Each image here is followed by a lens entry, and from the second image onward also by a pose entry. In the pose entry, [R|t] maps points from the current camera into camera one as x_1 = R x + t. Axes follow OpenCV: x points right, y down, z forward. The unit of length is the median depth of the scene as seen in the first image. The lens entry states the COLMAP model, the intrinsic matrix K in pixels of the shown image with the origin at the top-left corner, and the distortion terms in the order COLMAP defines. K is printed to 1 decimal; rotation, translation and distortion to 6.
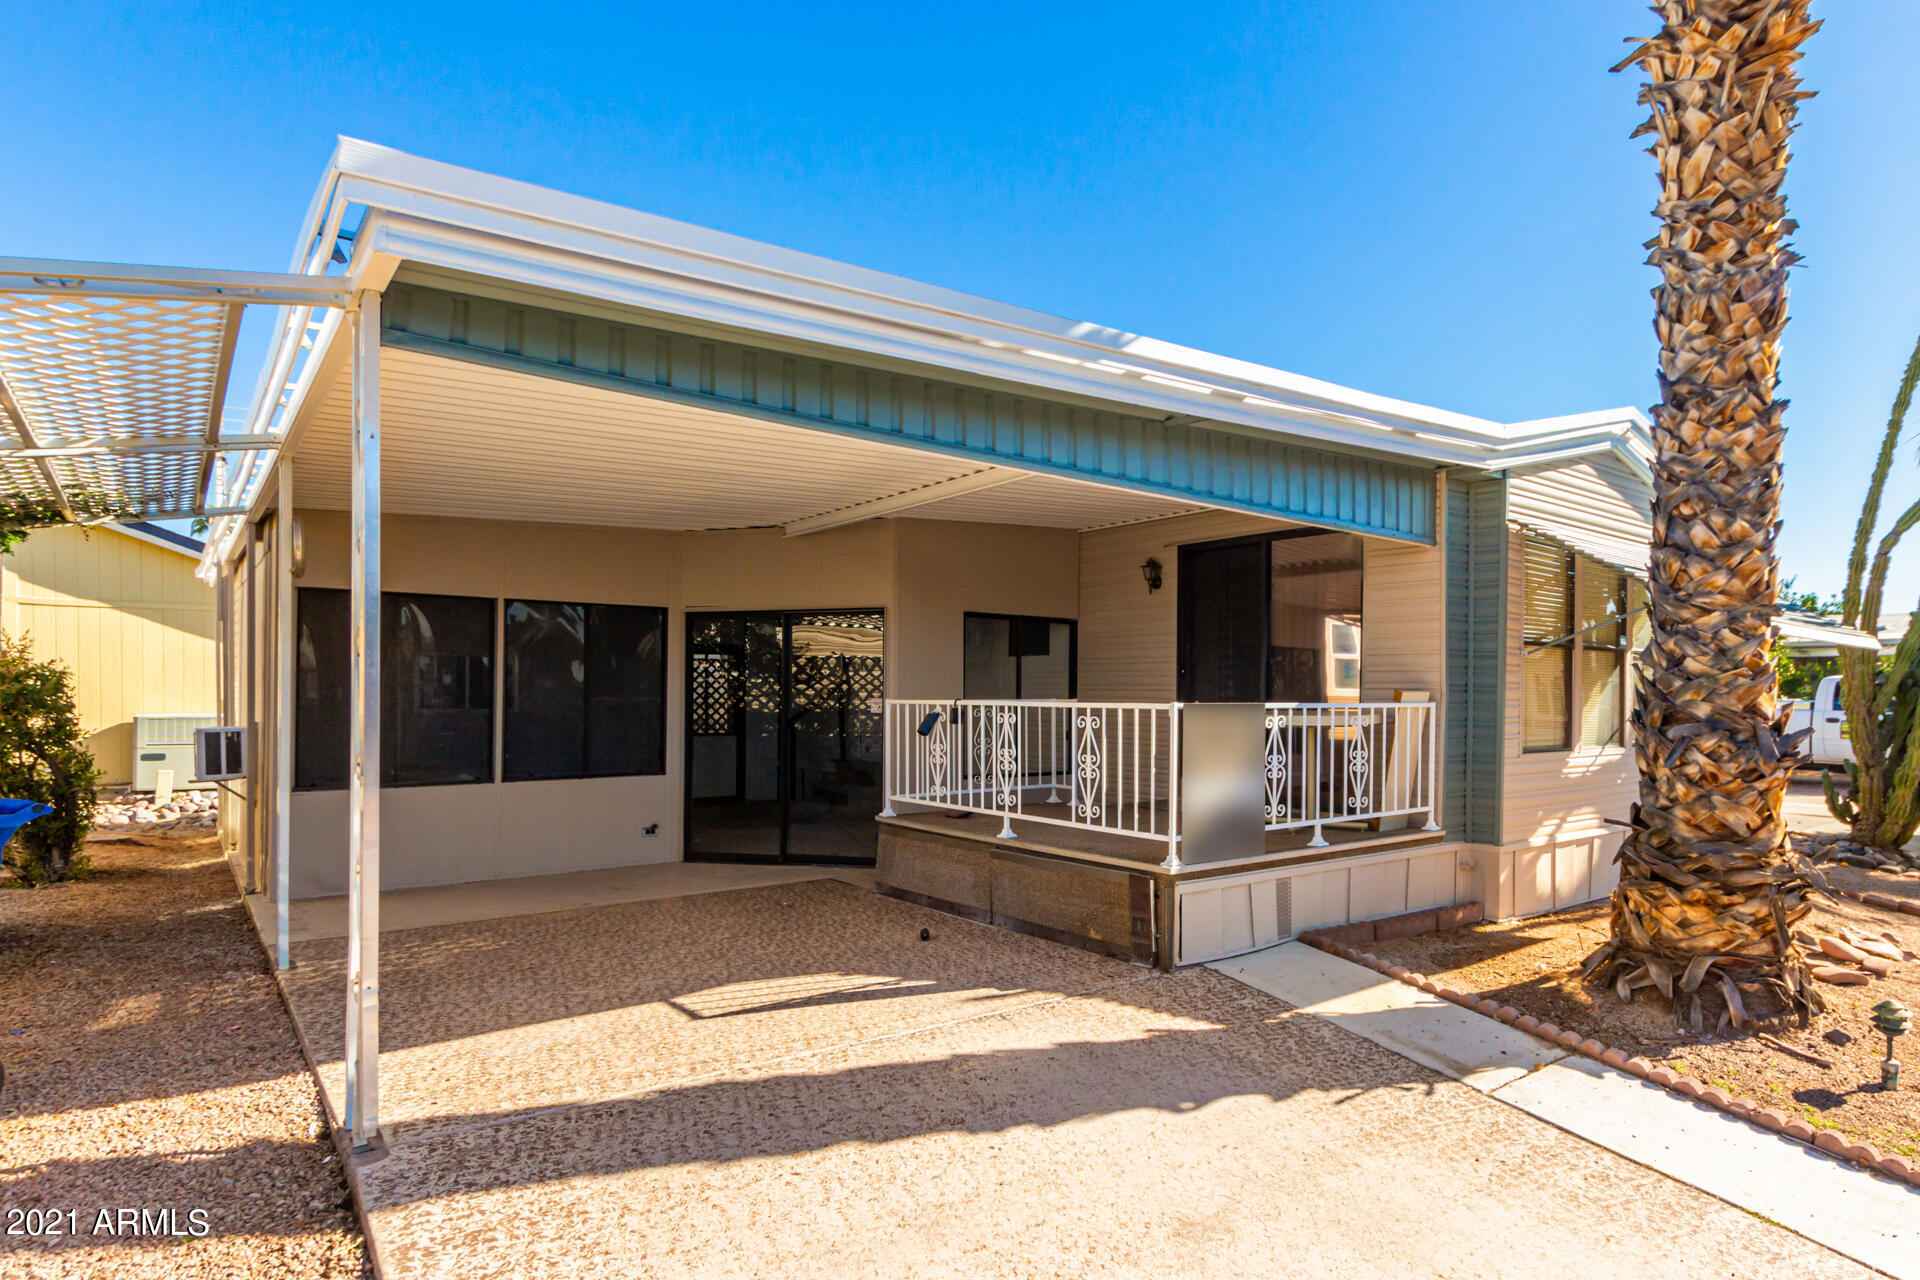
lens RADIAL K [[1038.1, 0, 966.4], [0, 1038.1, 707.9], [0, 0, 1]] dist [0.010728, -0.000631]
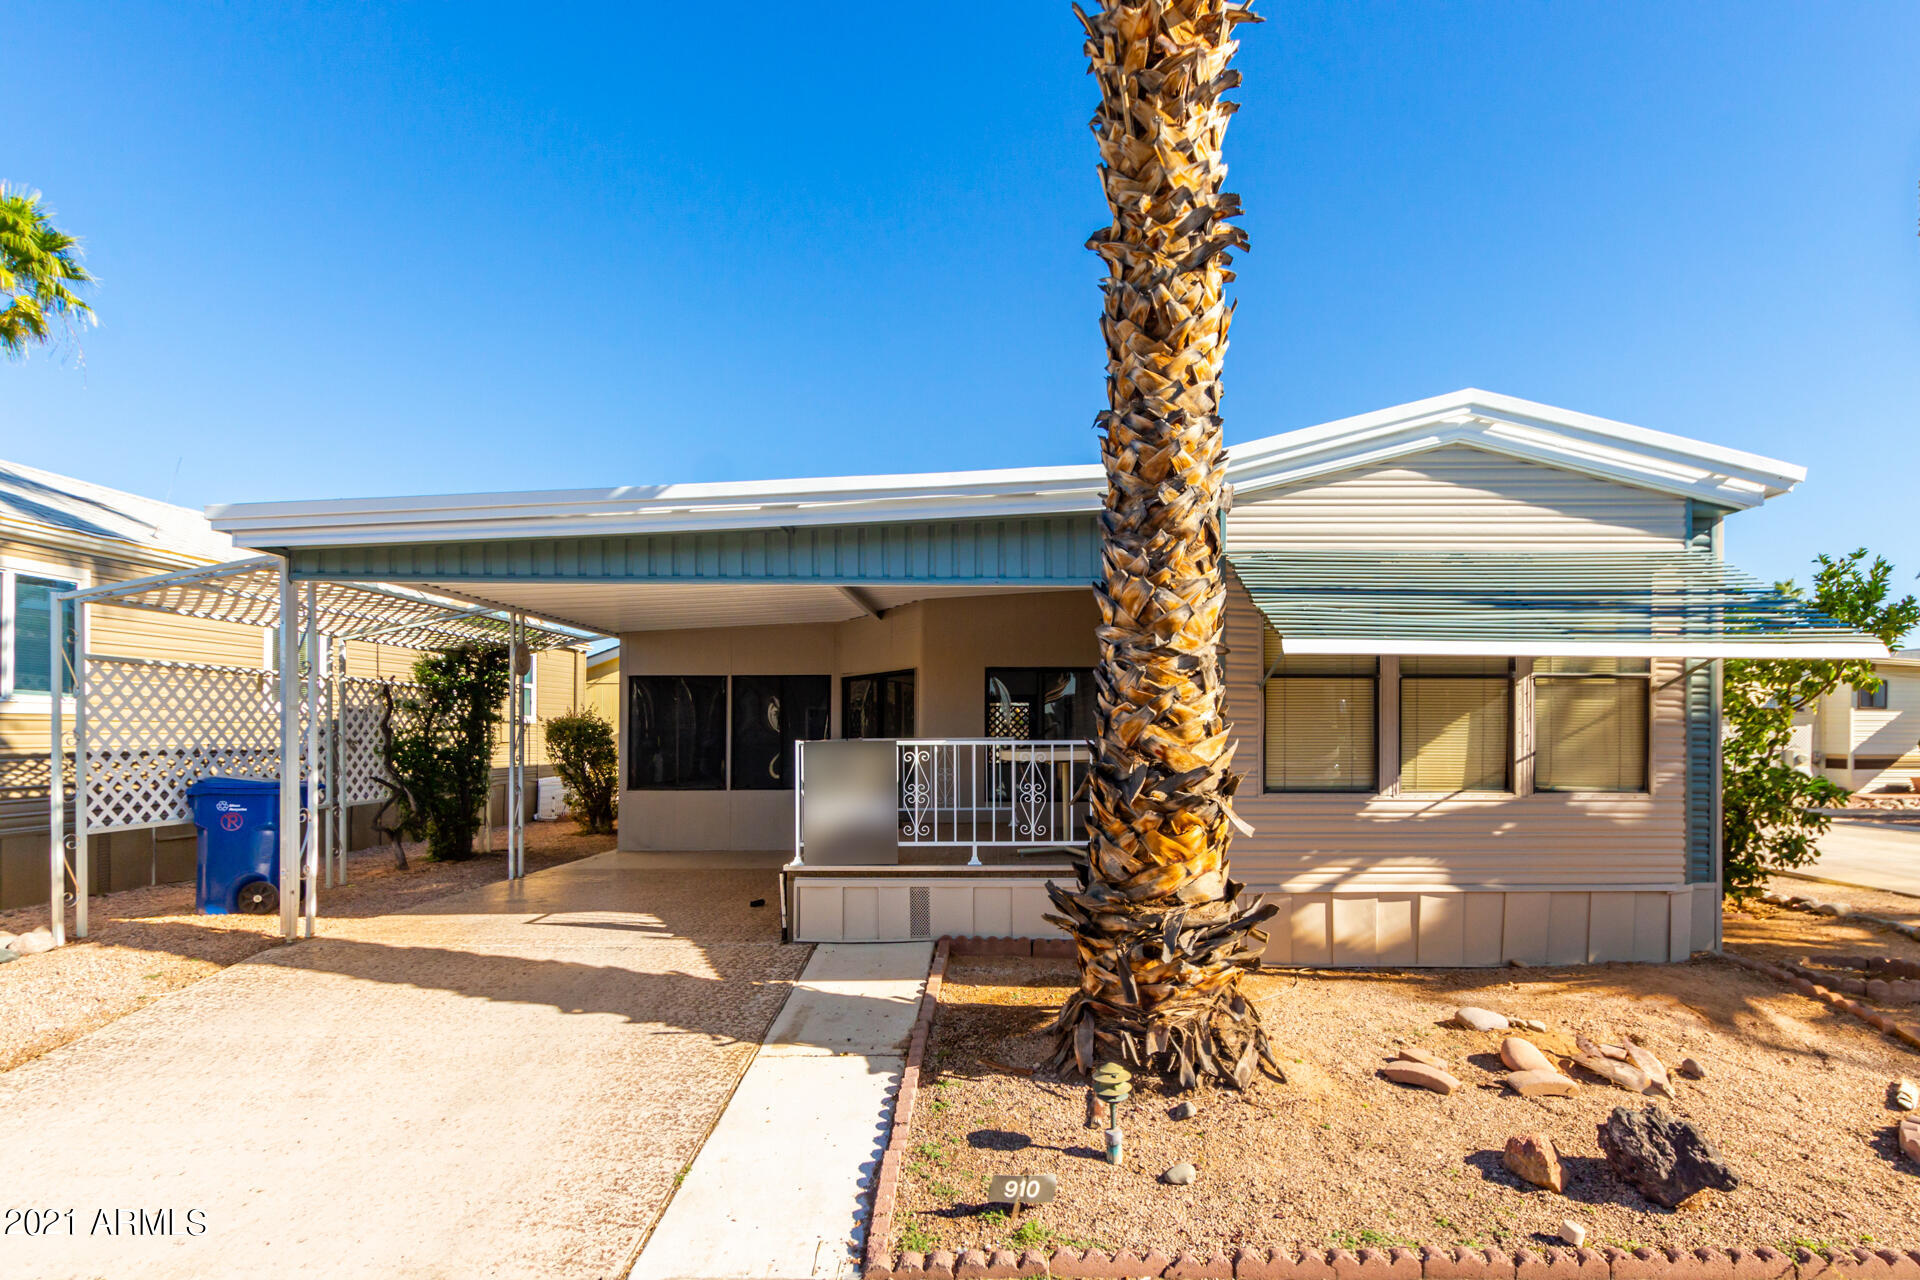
lens RADIAL K [[862.3, 0, 962.4], [0, 862.3, 743.5], [0, 0, 1]] dist [0.009448, 0.000011]
pose [[0.783425, -0.000535, -0.621487, 1.128255], [-0.000538, 0.999999, -0.001538, -0.000066], [0.621487, 0.001539, 0.783423, 0.295267]]
